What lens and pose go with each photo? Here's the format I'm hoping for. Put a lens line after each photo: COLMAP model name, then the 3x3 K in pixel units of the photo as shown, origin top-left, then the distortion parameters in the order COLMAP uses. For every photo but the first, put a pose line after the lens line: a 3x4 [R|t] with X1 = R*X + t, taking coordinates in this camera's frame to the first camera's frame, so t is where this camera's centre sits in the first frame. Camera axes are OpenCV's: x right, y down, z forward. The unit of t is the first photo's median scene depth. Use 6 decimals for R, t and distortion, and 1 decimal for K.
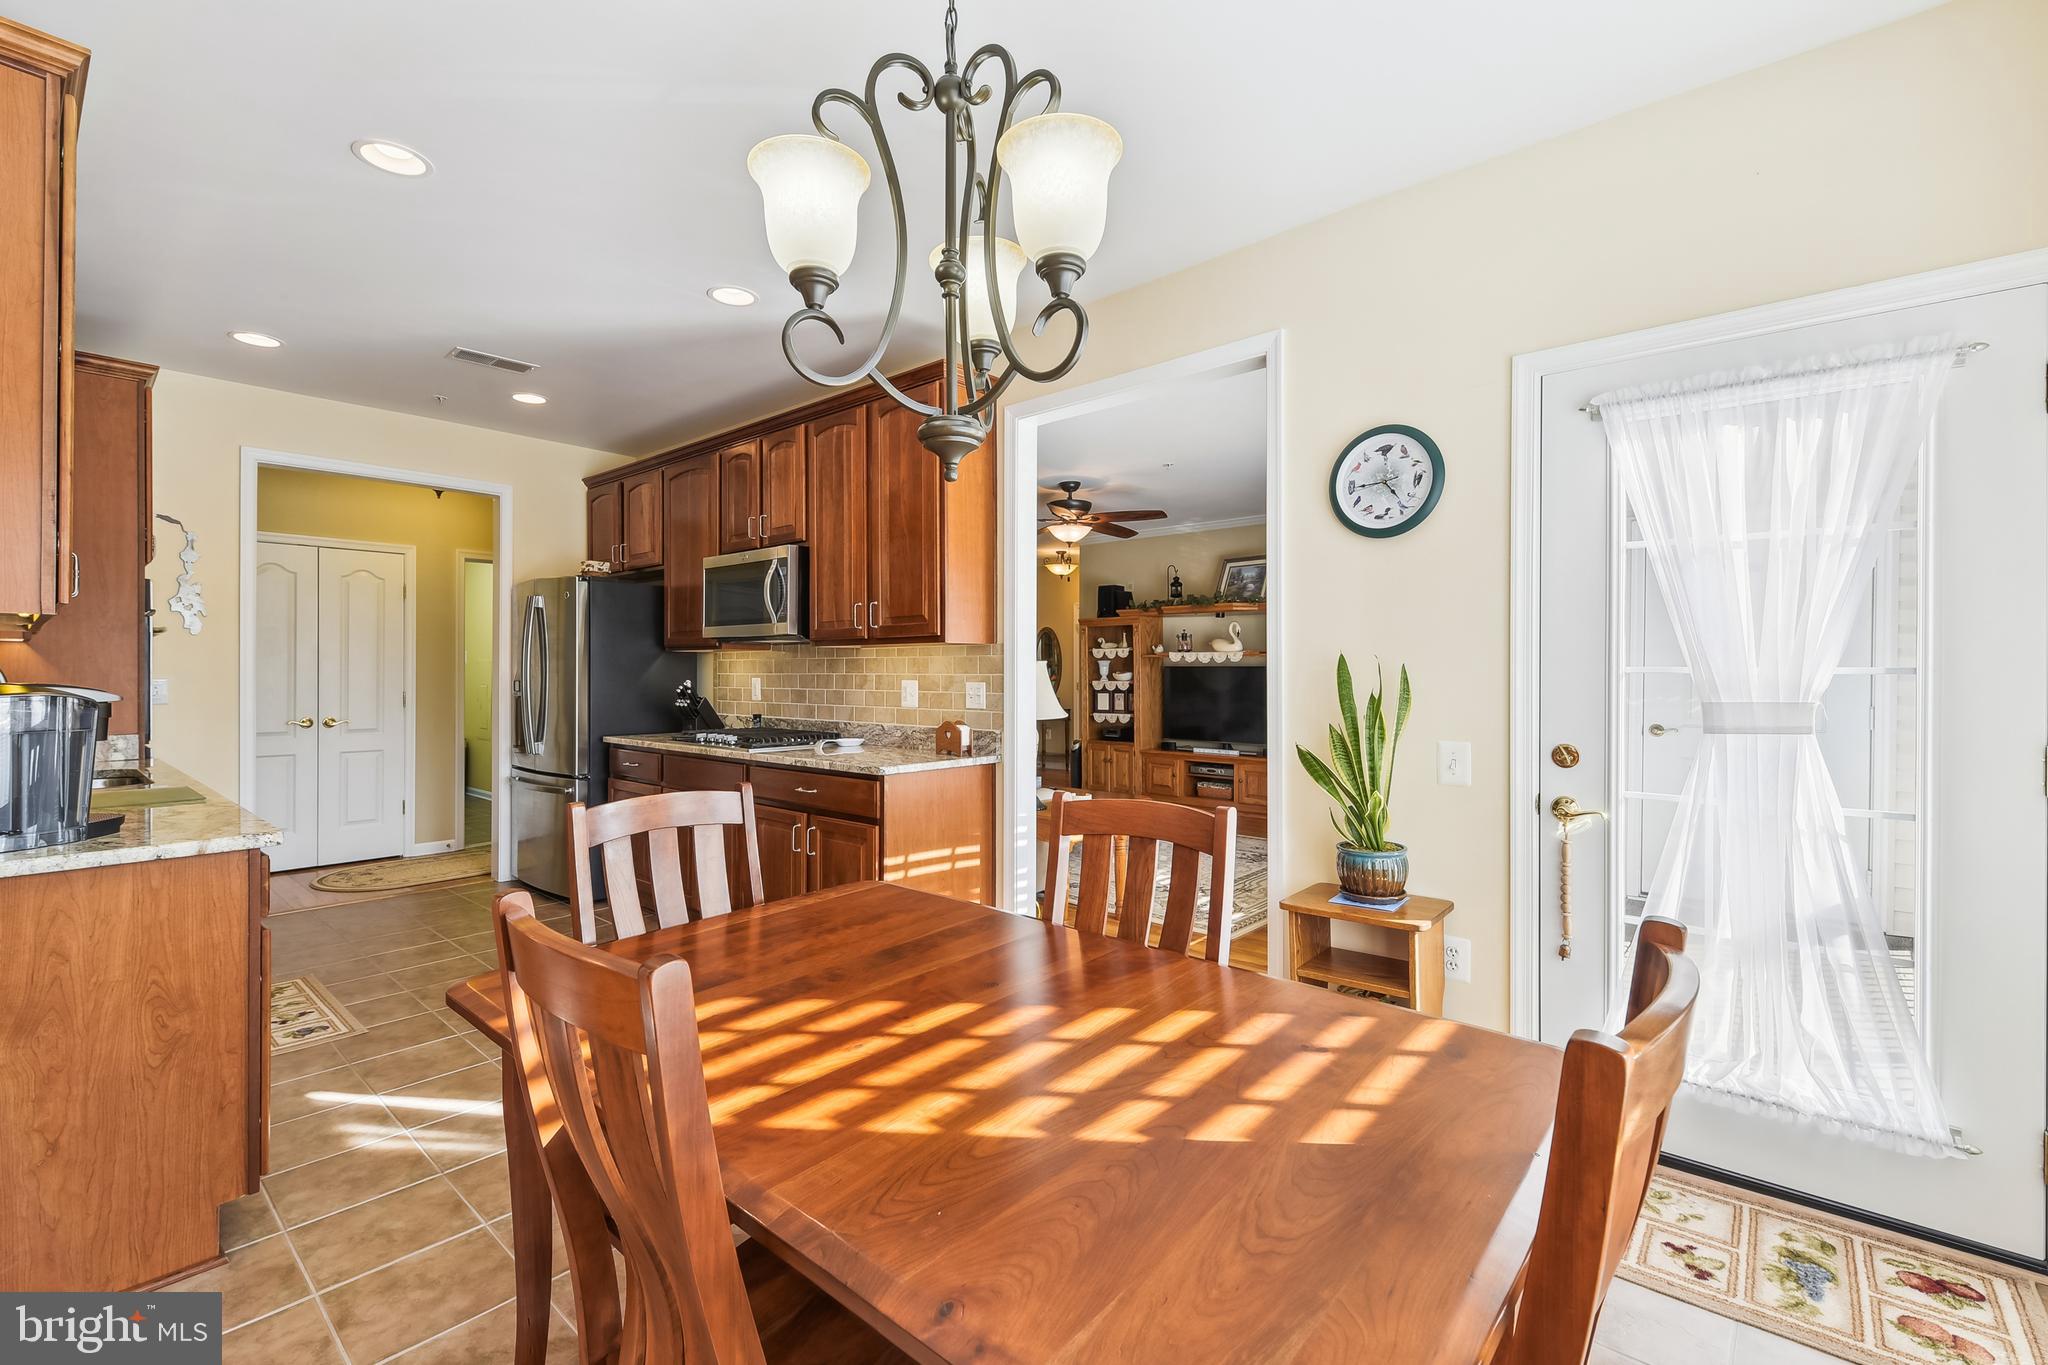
lens RADIAL K [[889.6, 0, 1025.1], [0, 889.6, 670.5], [0, 0, 1]] dist [0.005314, -0.004214]
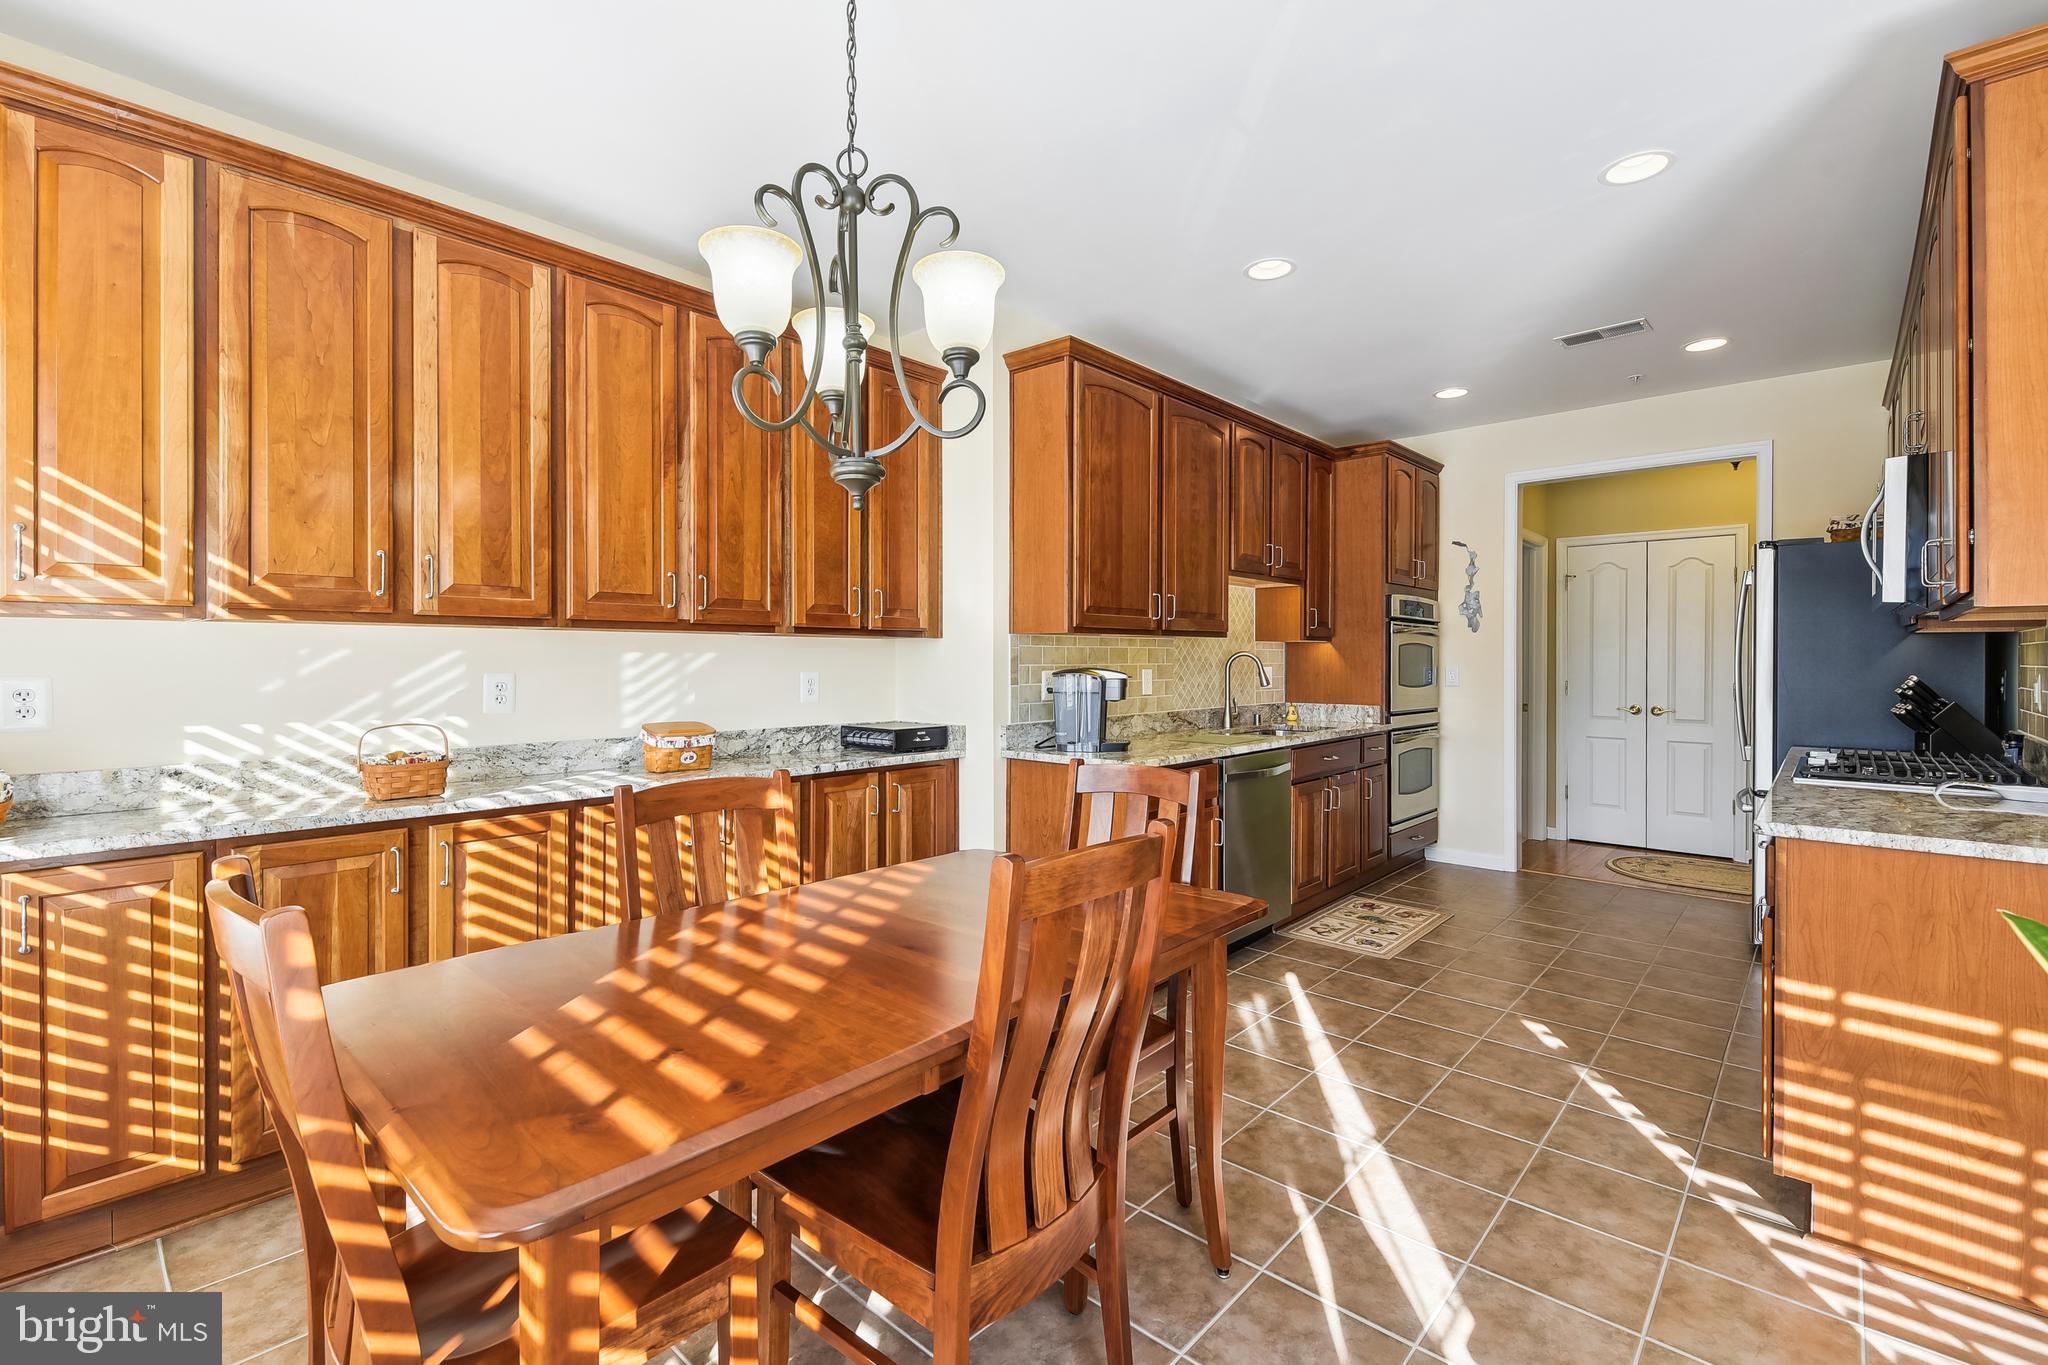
lens RADIAL K [[889.6, 0, 1015.4], [0, 889.6, 669.7], [0, 0, 1]] dist [0.005314, -0.004214]
pose [[-0.023771, 0.014286, -0.999615, 0.748038], [-0.001237, 0.999897, 0.014319, -0.008708], [0.999717, 0.001577, -0.023751, 0.813456]]
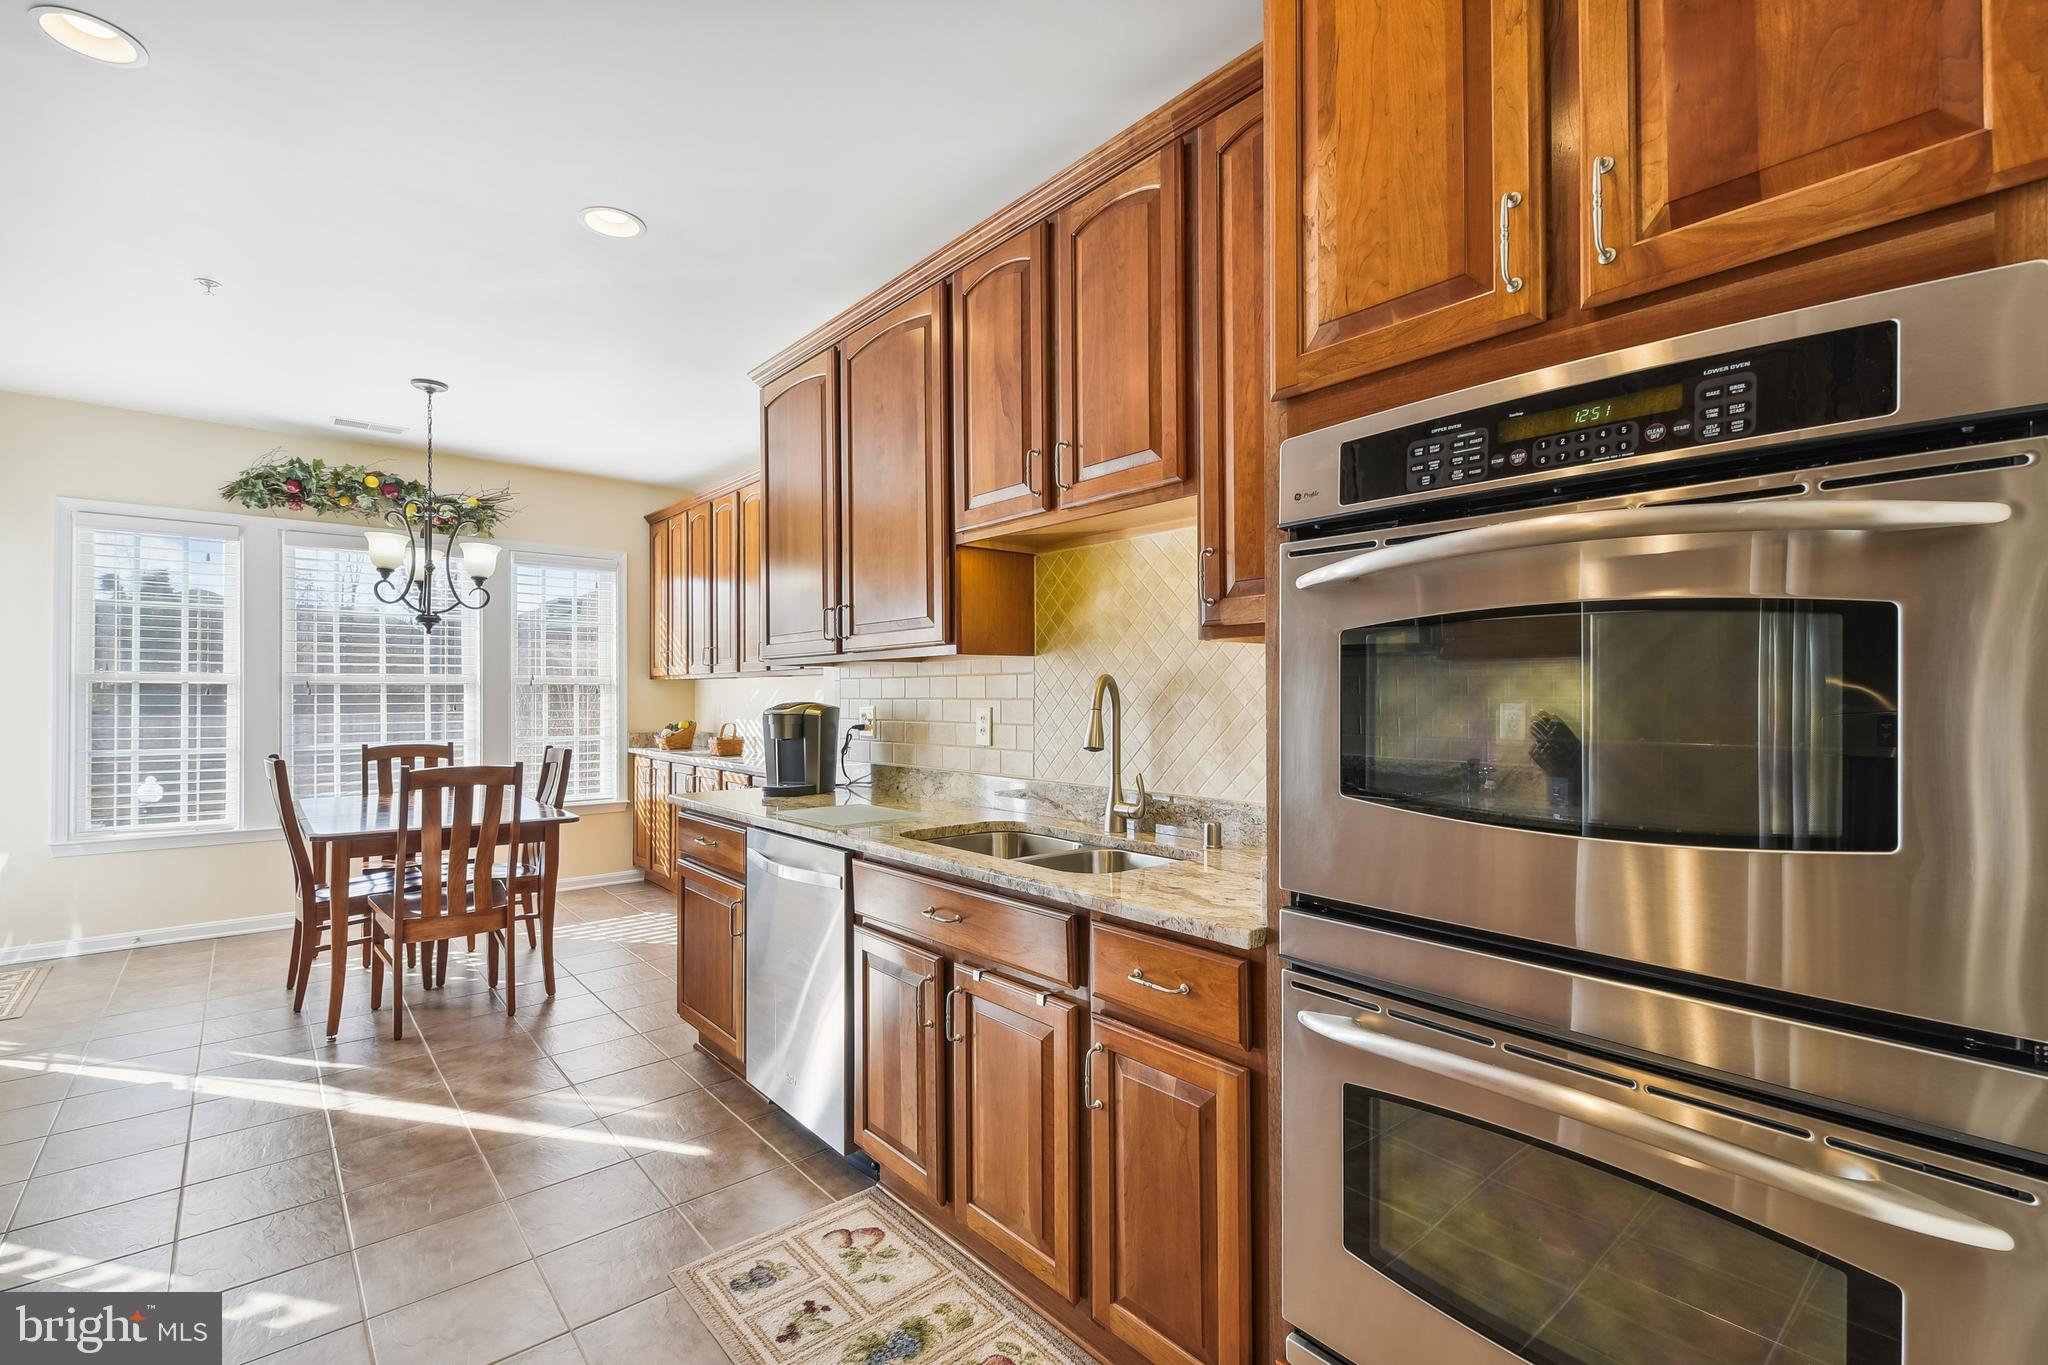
lens RADIAL K [[889.6, 0, 1011.1], [0, 889.6, 688.7], [0, 0, 1]] dist [0.005314, -0.004214]
pose [[-0.990330, 0.004865, 0.138646, -1.666059], [0.004147, 0.999976, -0.005466, -0.000418], [-0.138669, -0.004838, -0.990327, 2.482741]]
